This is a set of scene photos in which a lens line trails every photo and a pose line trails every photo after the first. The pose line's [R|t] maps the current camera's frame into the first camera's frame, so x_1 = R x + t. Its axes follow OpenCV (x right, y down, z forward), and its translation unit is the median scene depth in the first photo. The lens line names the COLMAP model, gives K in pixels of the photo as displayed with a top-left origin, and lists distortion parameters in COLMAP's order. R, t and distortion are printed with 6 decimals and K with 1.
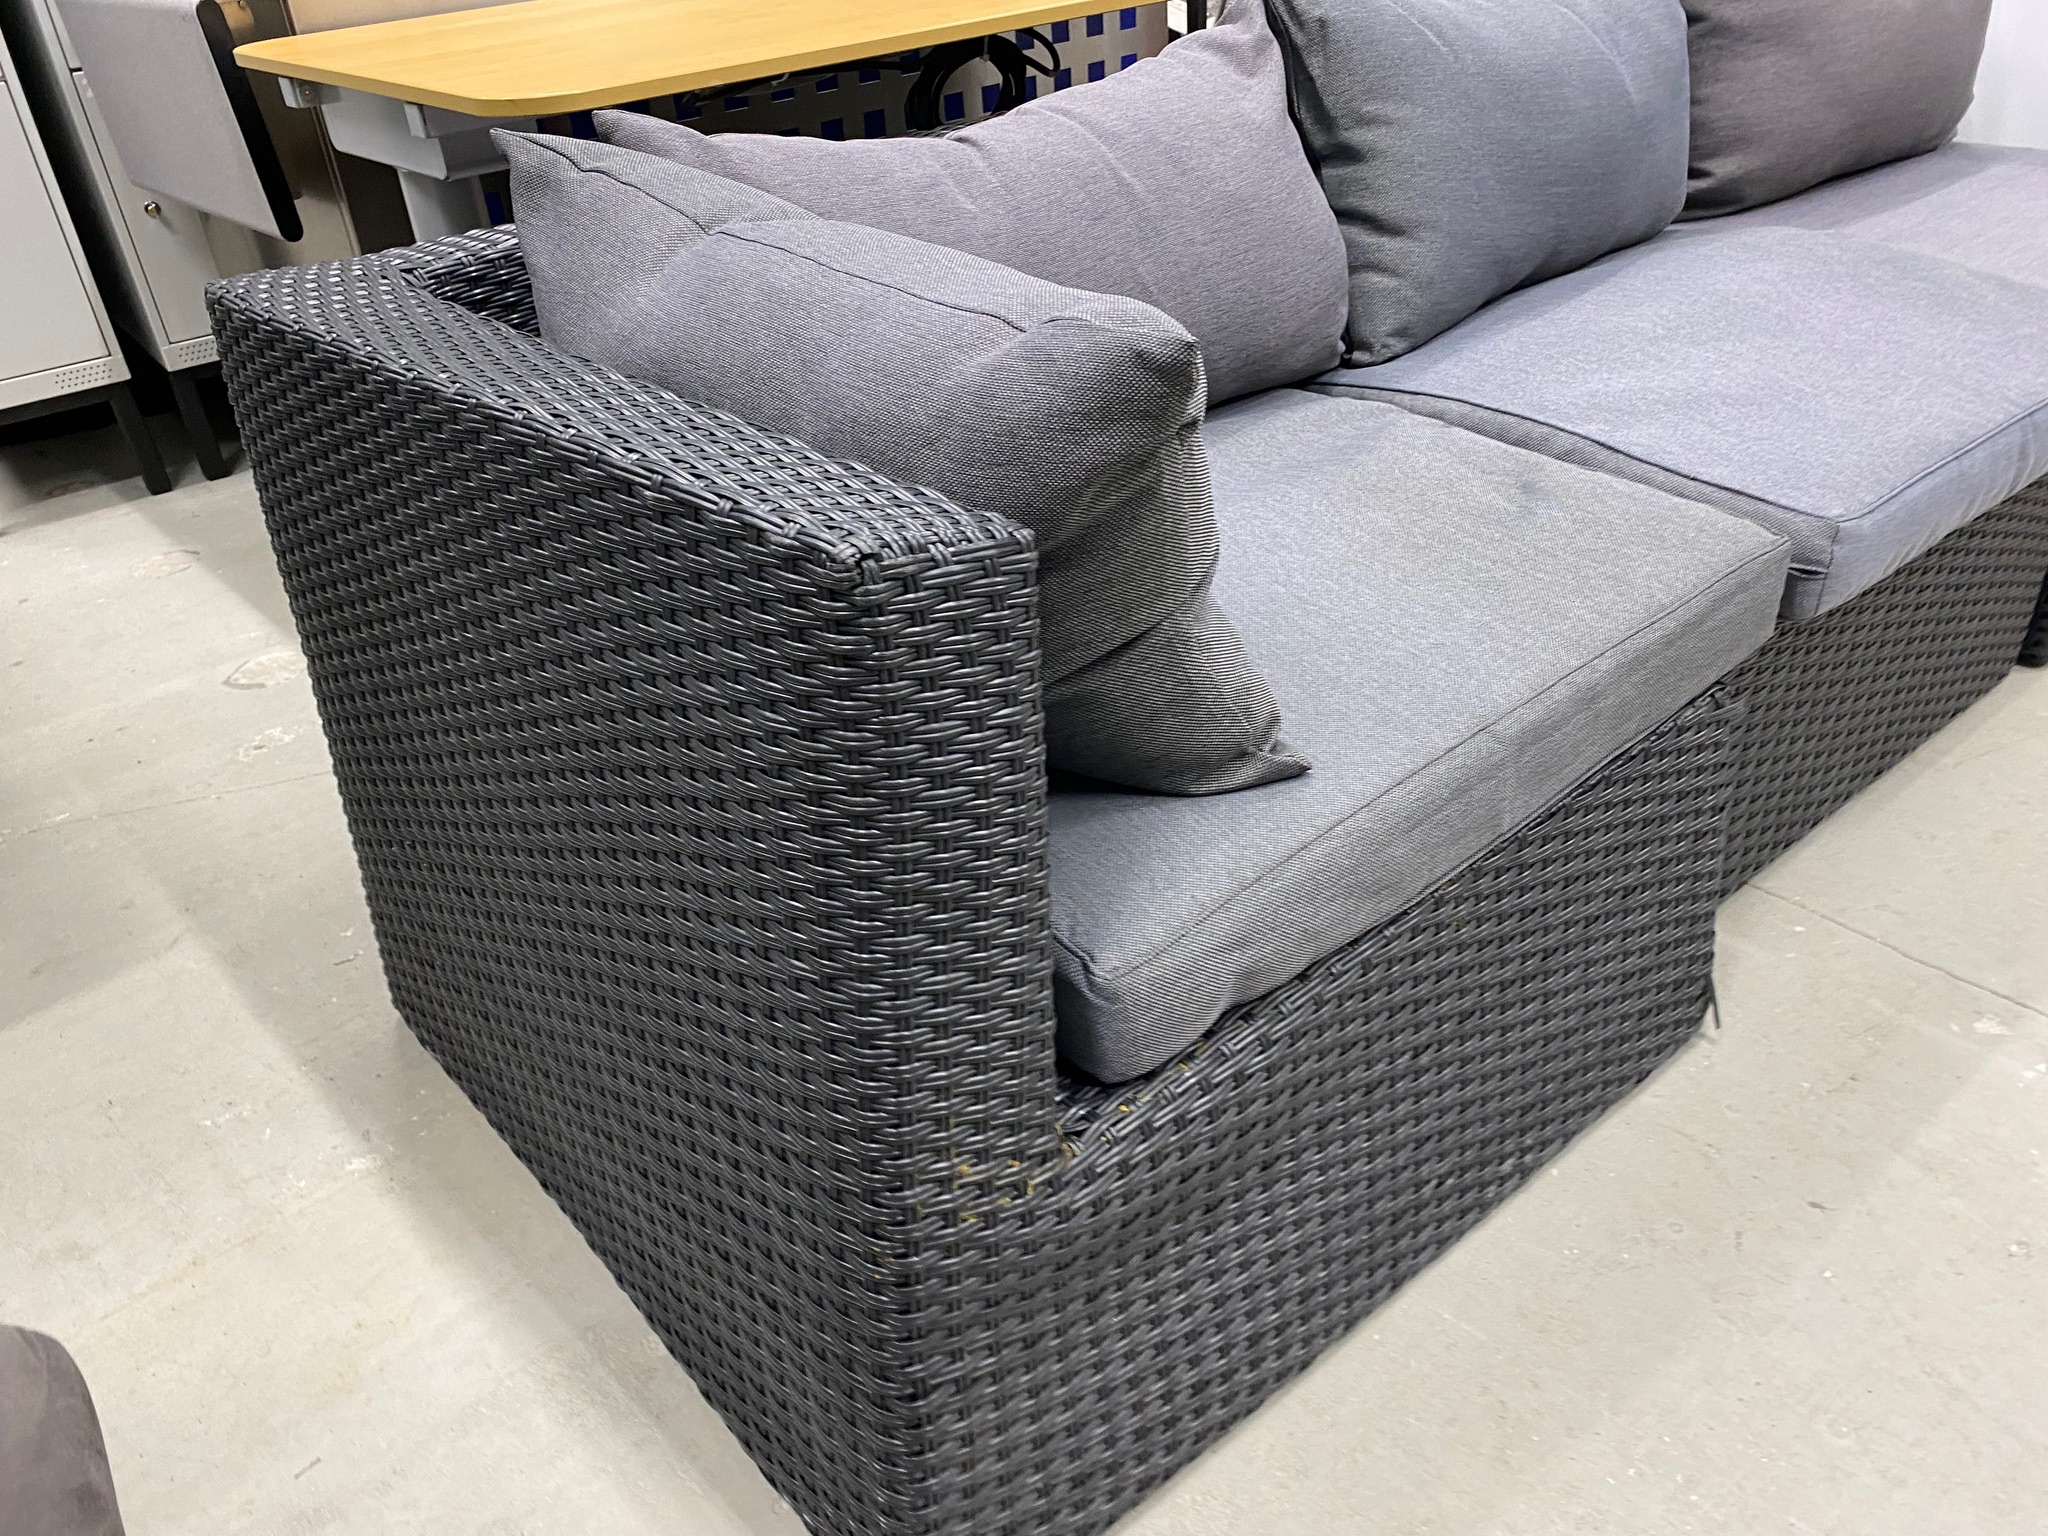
lens RADIAL K [[1520.8, 0, 991.3], [0, 1520.8, 787.2], [0, 0, 1]] dist [0.014421, -0.030476]
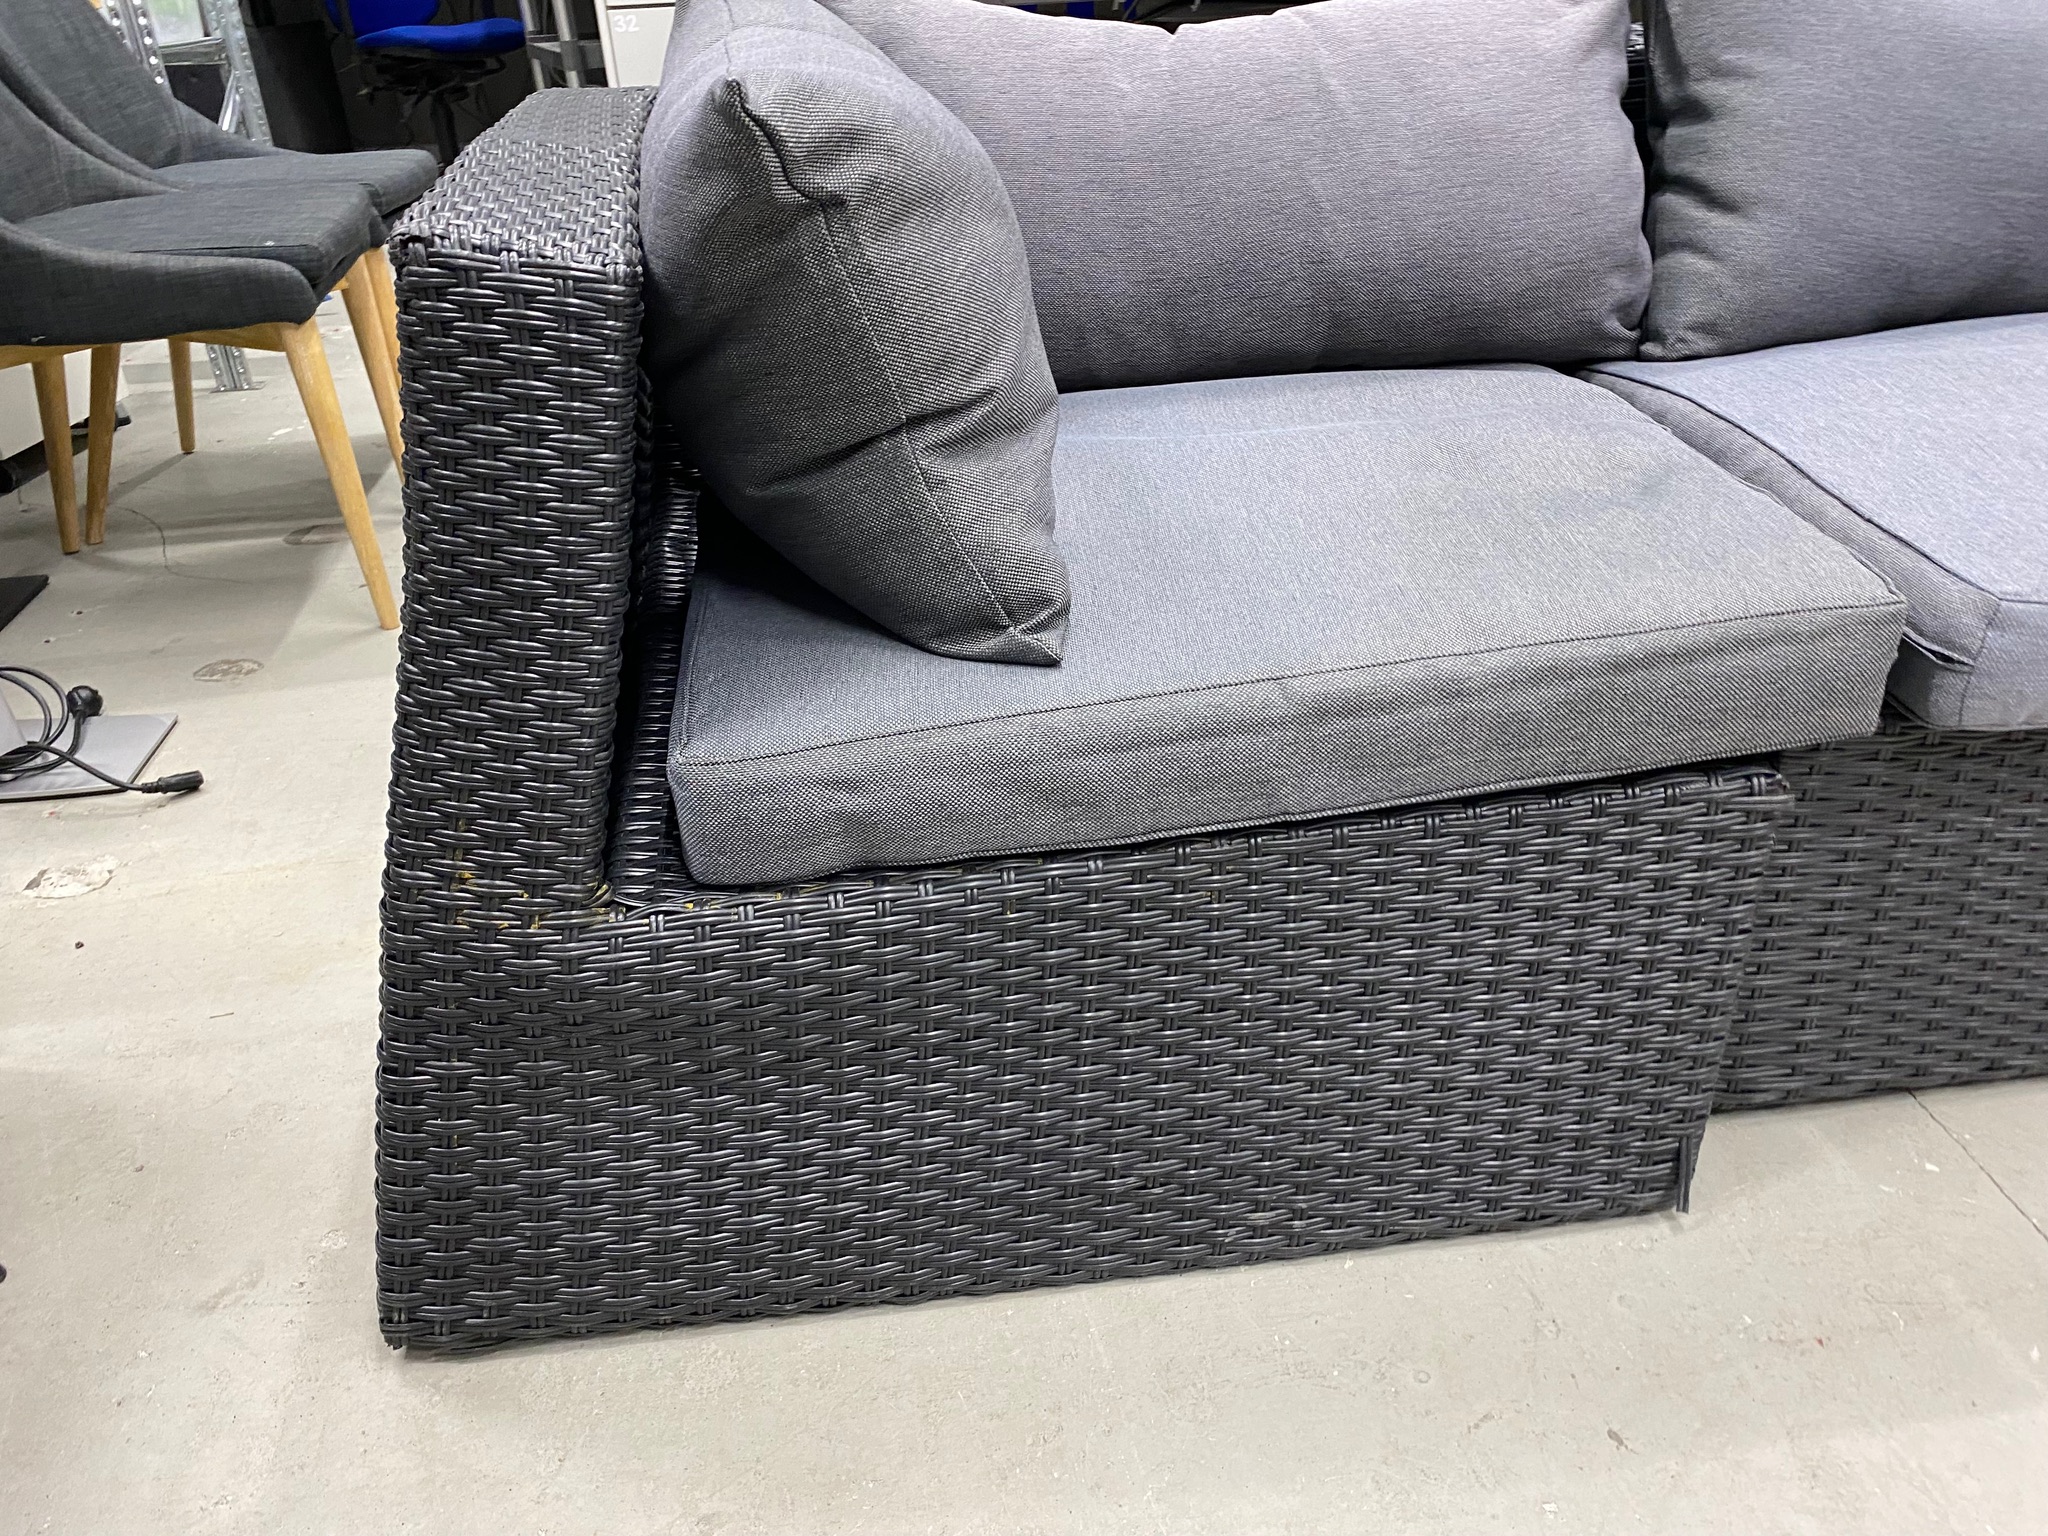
lens RADIAL K [[1532.4, 0, 1036.6], [0, 1532.4, 775.7], [0, 0, 1]] dist [0.004676, -0.000341]
pose [[0.849204, 0.287579, -0.442889, 0.417217], [-0.303947, 0.952032, 0.035386, 0.016924], [0.431821, 0.104565, 0.895878, 0.121332]]
